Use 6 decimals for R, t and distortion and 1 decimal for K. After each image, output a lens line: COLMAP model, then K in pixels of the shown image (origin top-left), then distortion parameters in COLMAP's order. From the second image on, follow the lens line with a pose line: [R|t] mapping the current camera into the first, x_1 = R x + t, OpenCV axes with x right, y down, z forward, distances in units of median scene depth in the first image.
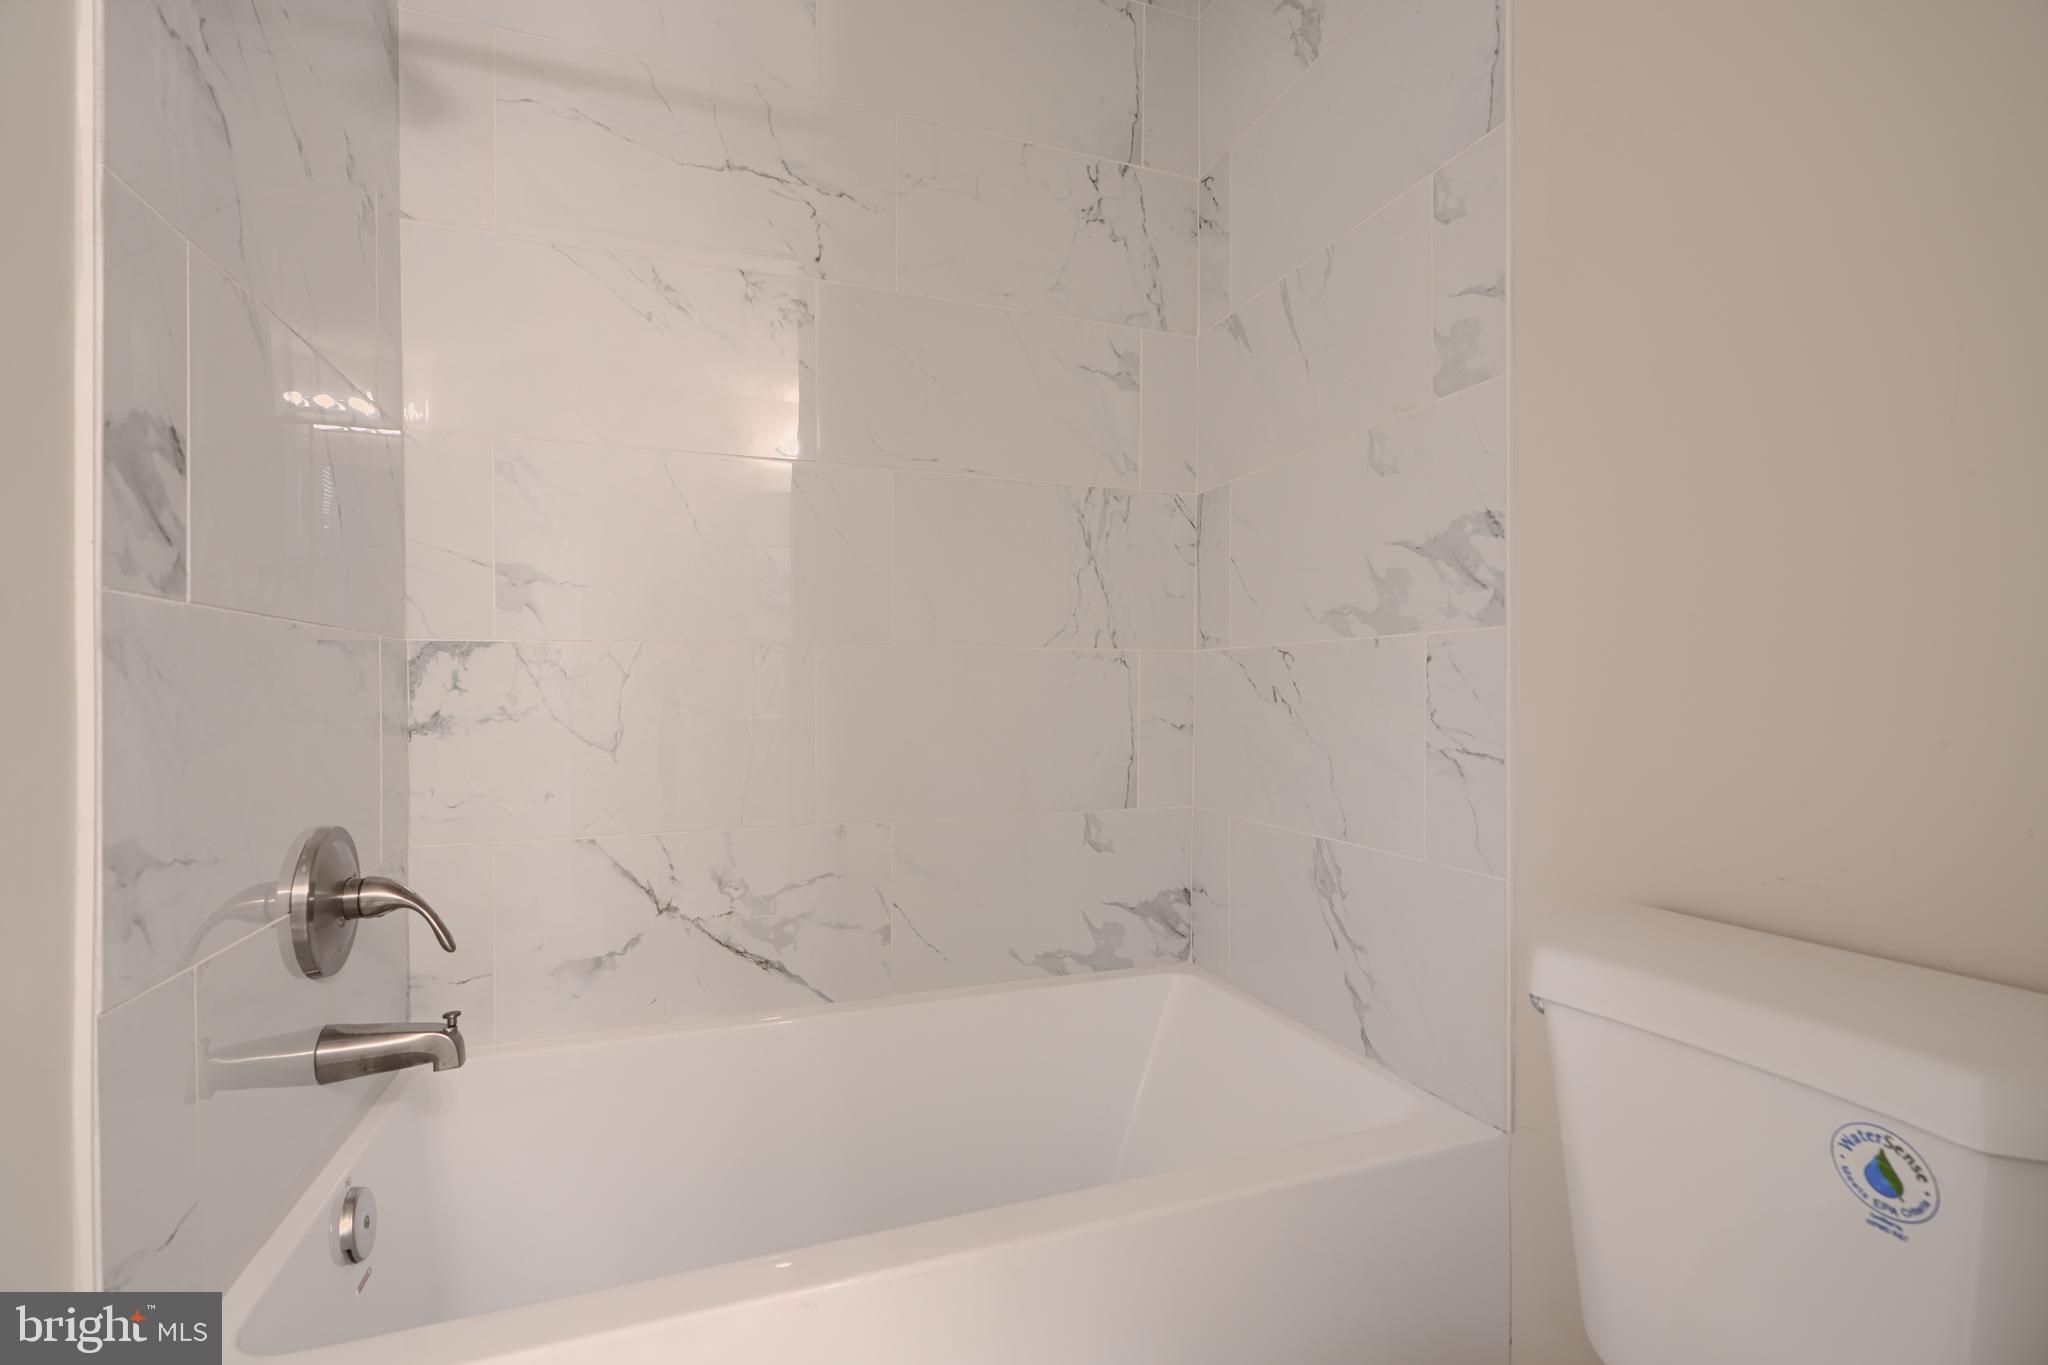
lens RADIAL K [[925.5, 0, 1024.0], [0, 925.5, 682.5], [0, 0, 1]] dist [0.001641, 0.000474]
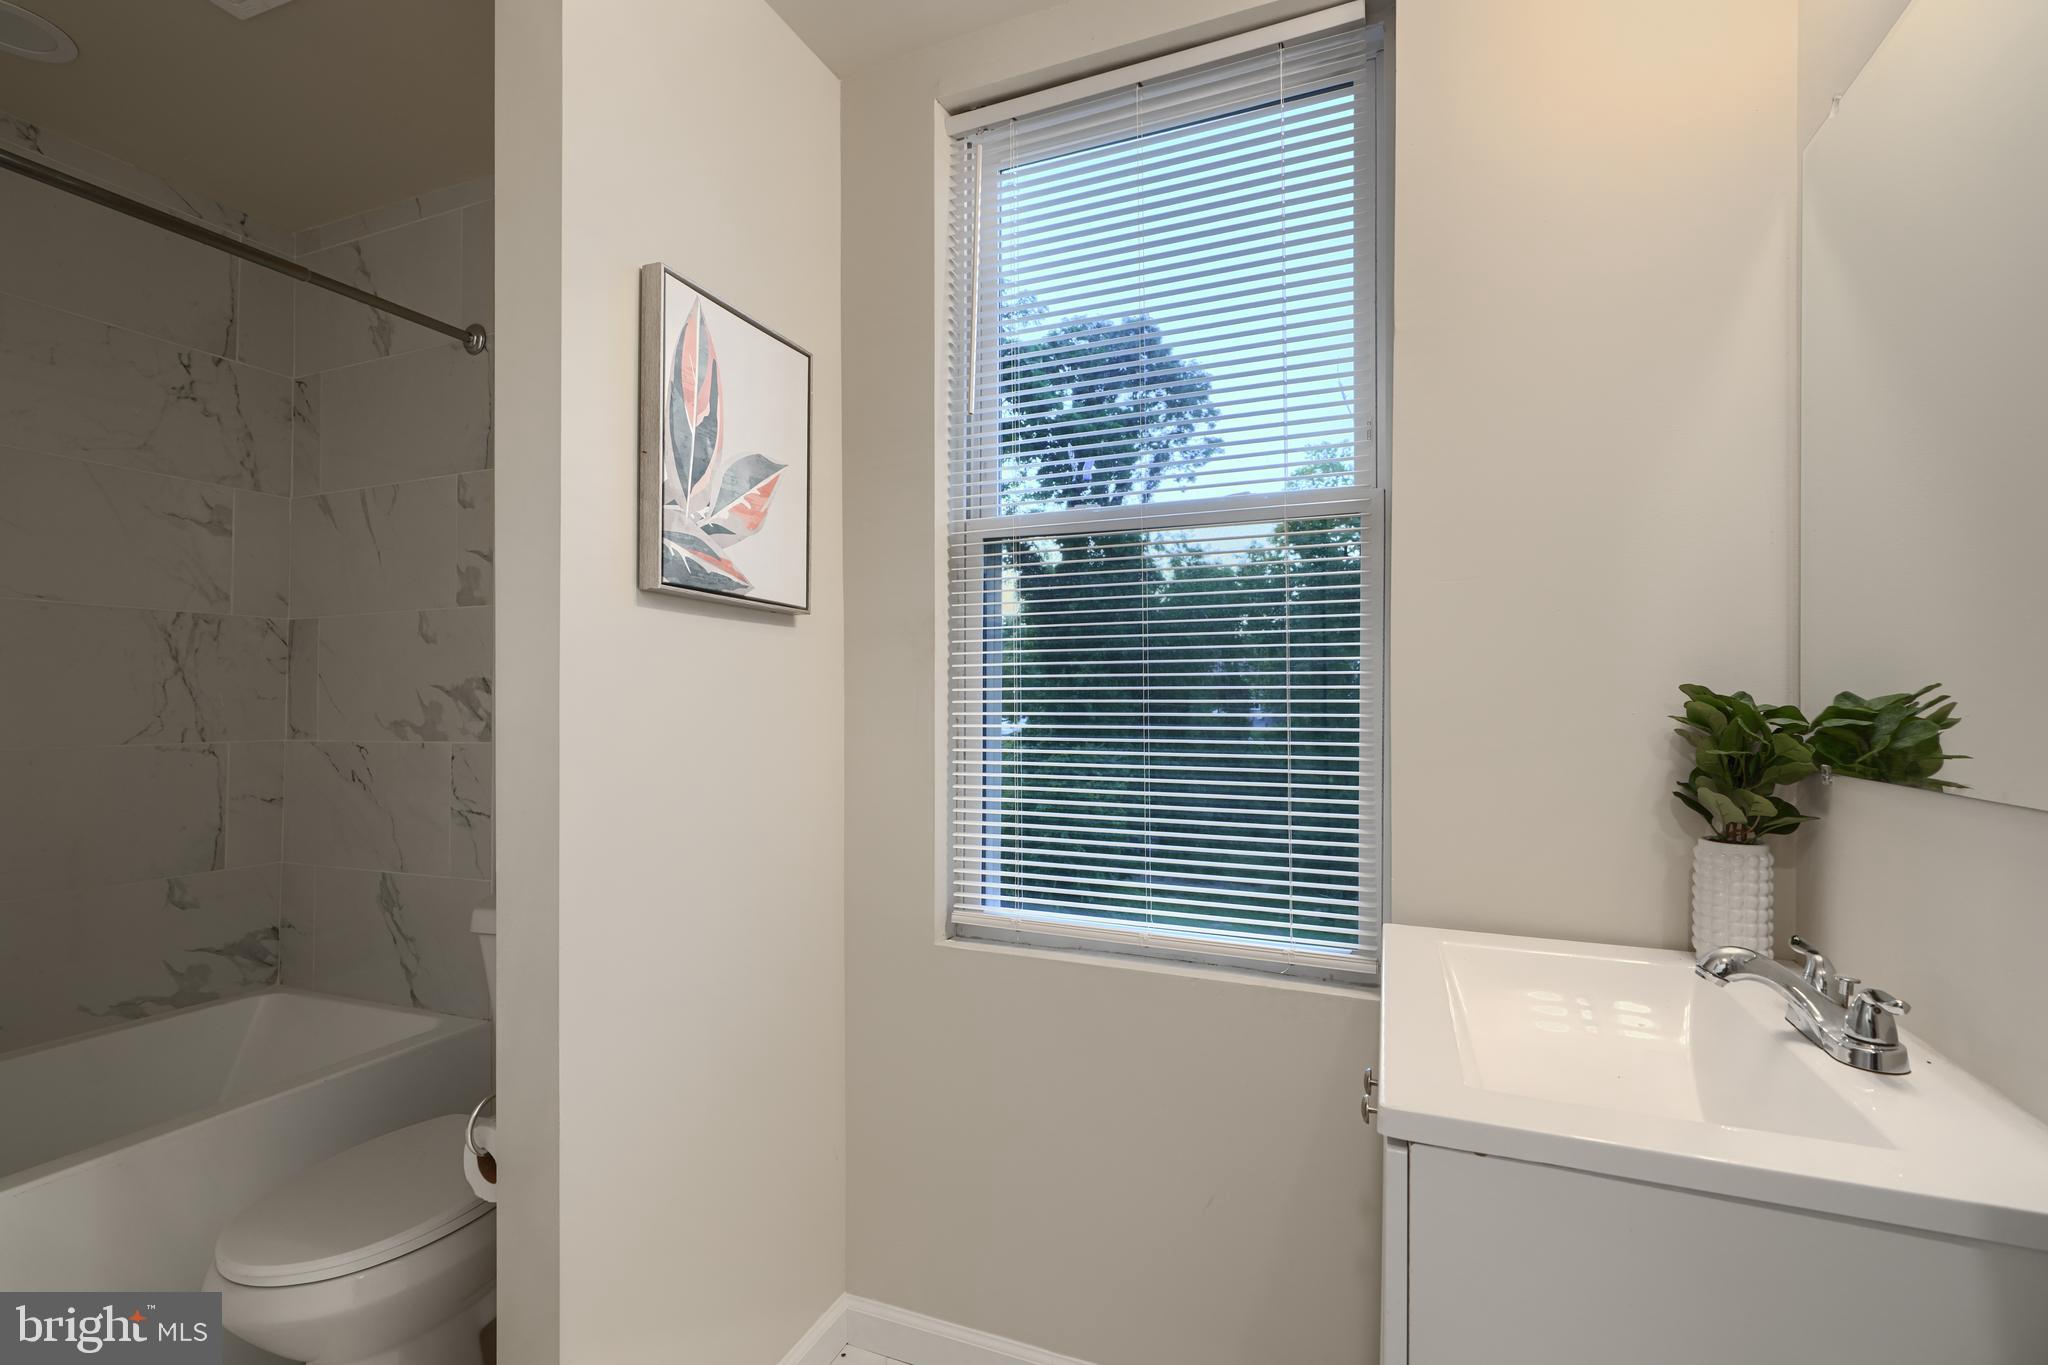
lens RADIAL K [[925.5, 0, 1024.0], [0, 925.5, 682.5], [0, 0, 1]] dist [0.001641, 0.000474]
pose [[0.670866, 0.012179, 0.741478, -0.086306], [0.001089, 0.999848, -0.017407, -0.094581], [-0.741577, 0.012485, 0.670751, -0.653588]]
